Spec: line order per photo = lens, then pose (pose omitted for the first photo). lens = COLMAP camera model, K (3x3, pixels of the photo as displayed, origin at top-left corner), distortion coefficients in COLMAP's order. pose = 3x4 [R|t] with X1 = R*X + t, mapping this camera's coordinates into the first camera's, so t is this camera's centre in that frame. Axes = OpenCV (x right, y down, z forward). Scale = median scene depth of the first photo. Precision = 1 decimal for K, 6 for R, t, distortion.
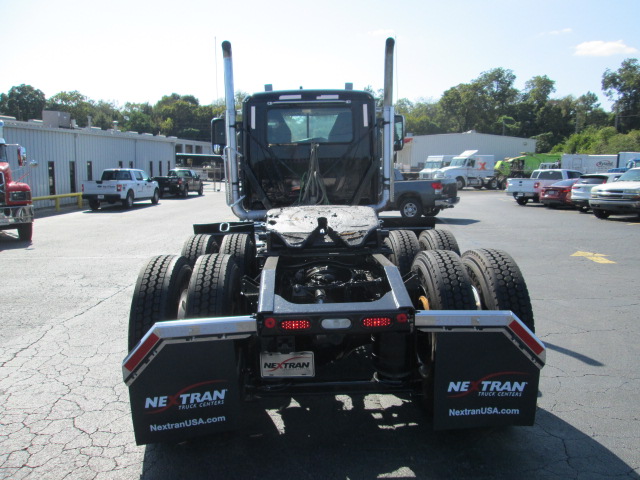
lens RADIAL K [[530.1, 0, 320.0], [0, 530.1, 240.0], [0, 0, 1]] dist [-0.045582, 0.011292]
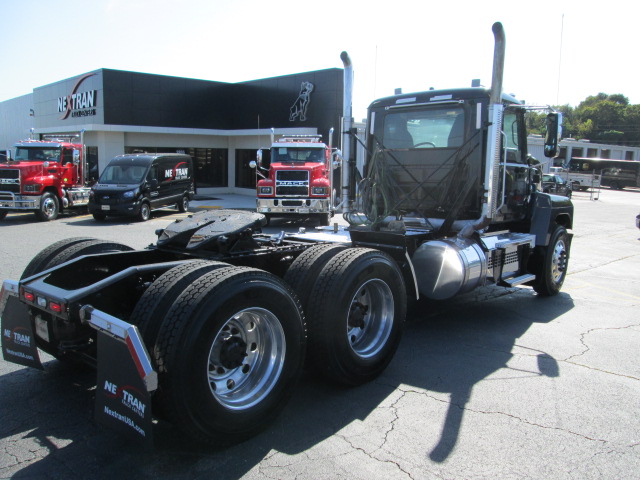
lens RADIAL K [[530.1, 0, 320.0], [0, 530.1, 240.0], [0, 0, 1]] dist [-0.045582, 0.011292]
pose [[0.716358, 0.111976, -0.688689, 0.511028], [-0.116240, 0.992397, 0.040447, -0.039632], [0.687982, 0.051078, 0.723928, 0.210389]]
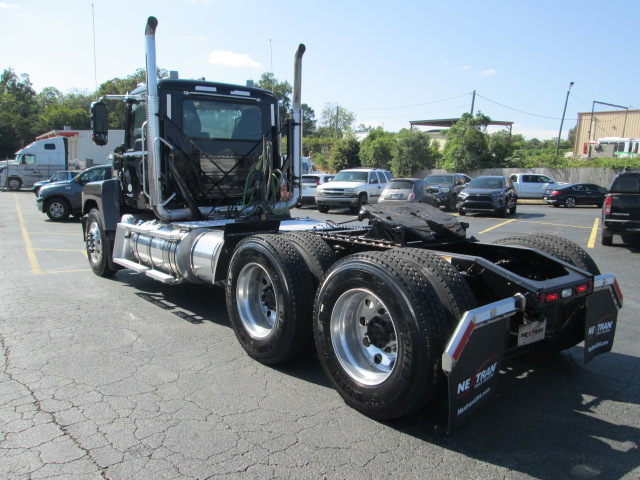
lens RADIAL K [[530.1, 0, 320.0], [0, 530.1, 240.0], [0, 0, 1]] dist [-0.045582, 0.011292]
pose [[0.811426, -0.048035, 0.582478, -0.445891], [0.045846, 0.998777, 0.018500, -0.007919], [-0.582654, 0.011693, 0.812636, 0.115658]]
